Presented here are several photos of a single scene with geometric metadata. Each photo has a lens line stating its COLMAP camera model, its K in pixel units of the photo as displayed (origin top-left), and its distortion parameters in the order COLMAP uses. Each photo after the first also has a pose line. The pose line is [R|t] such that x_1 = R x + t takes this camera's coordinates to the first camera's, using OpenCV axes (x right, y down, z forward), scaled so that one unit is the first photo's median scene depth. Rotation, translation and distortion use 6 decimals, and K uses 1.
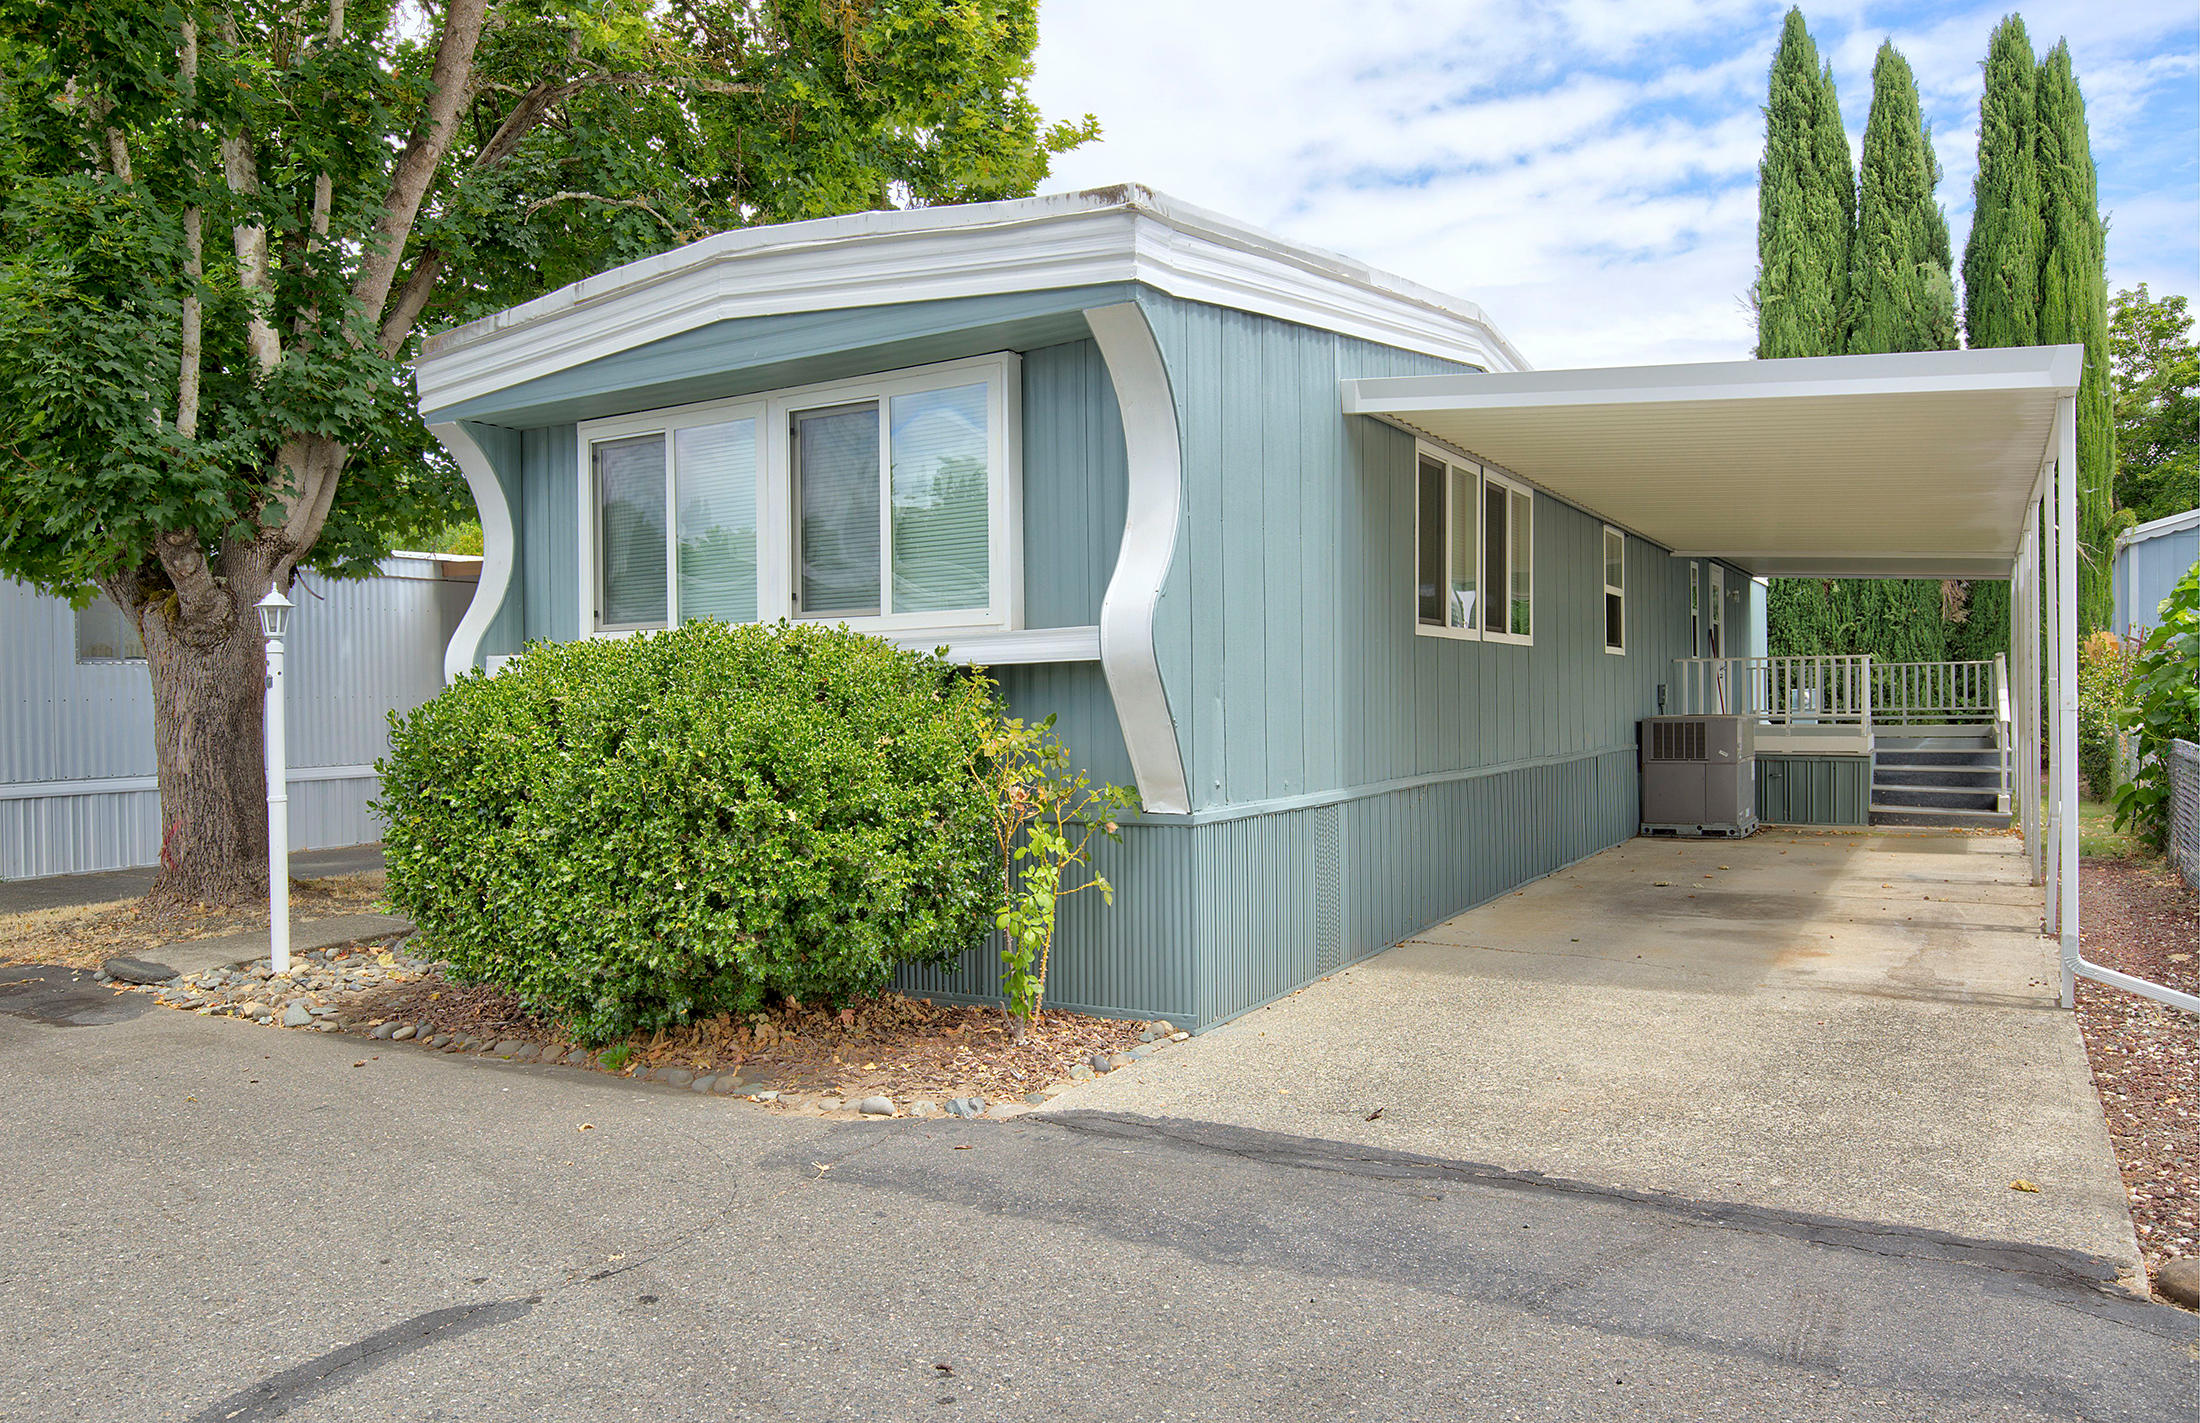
lens RADIAL K [[1487.9, 0, 1111.0], [0, 1487.9, 727.4], [0, 0, 1]] dist [-0.026617, 0.000671]
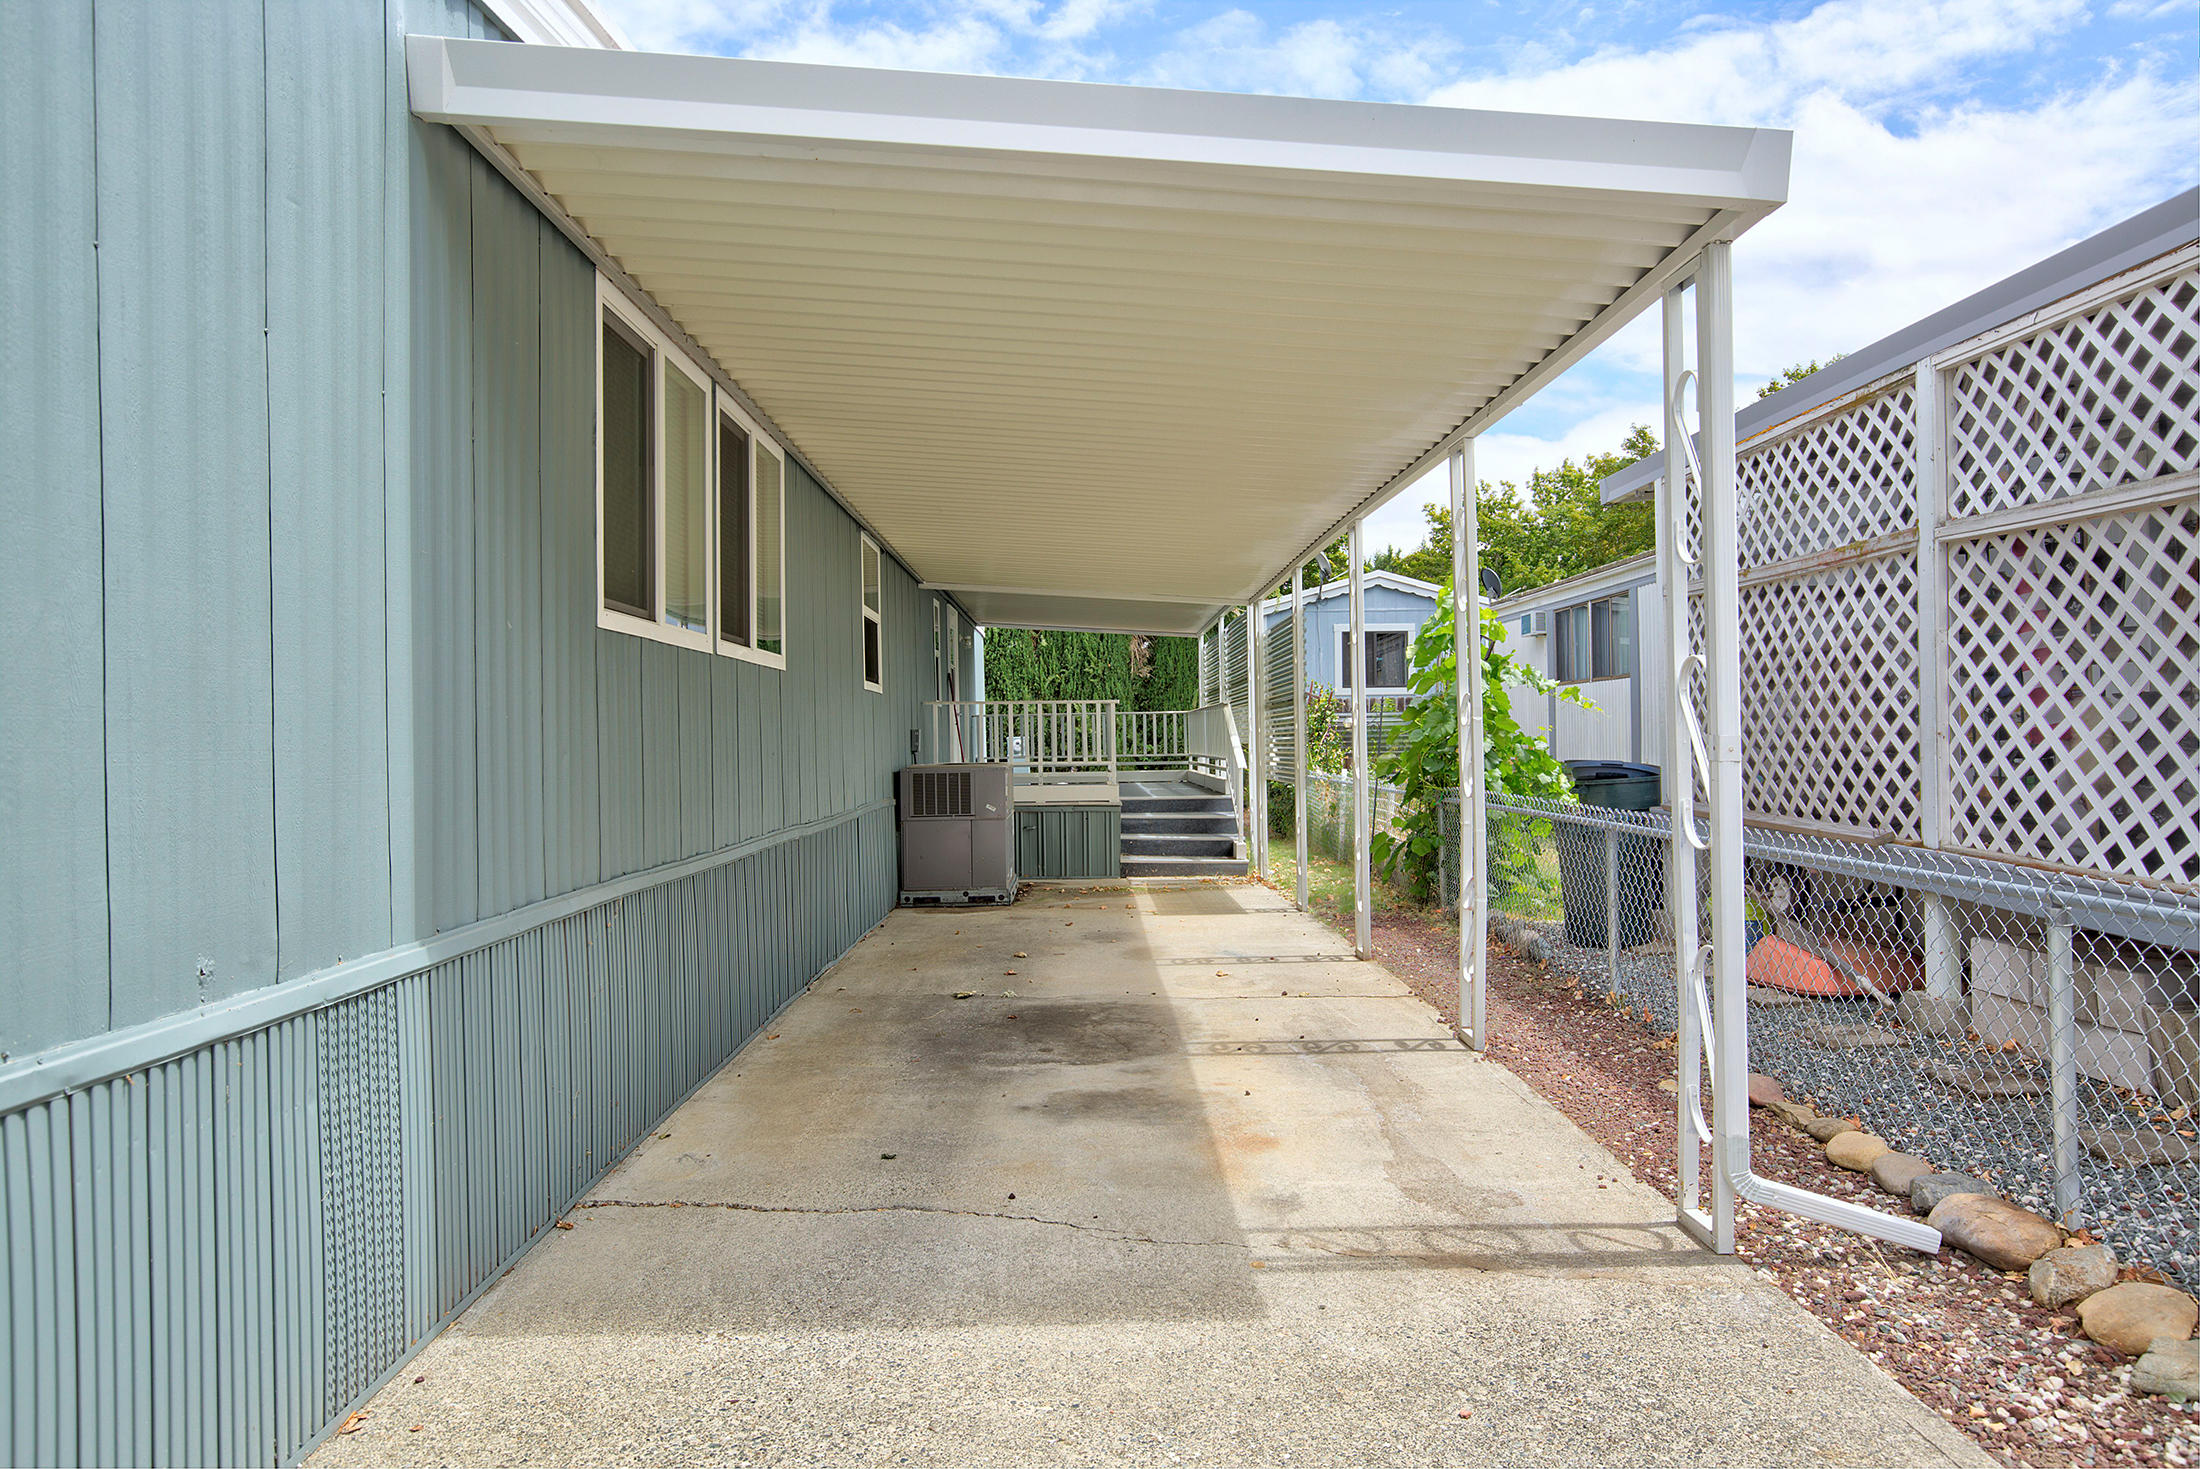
lens RADIAL K [[1317.3, 0, 1117.7], [0, 1317.3, 751.5], [0, 0, 1]] dist [0.007820, 0.000743]
pose [[0.851151, -0.001625, 0.524919, 0.067369], [0.009949, 0.999866, -0.013036, -0.004638], [-0.524827, 0.016318, 0.851052, 0.290399]]
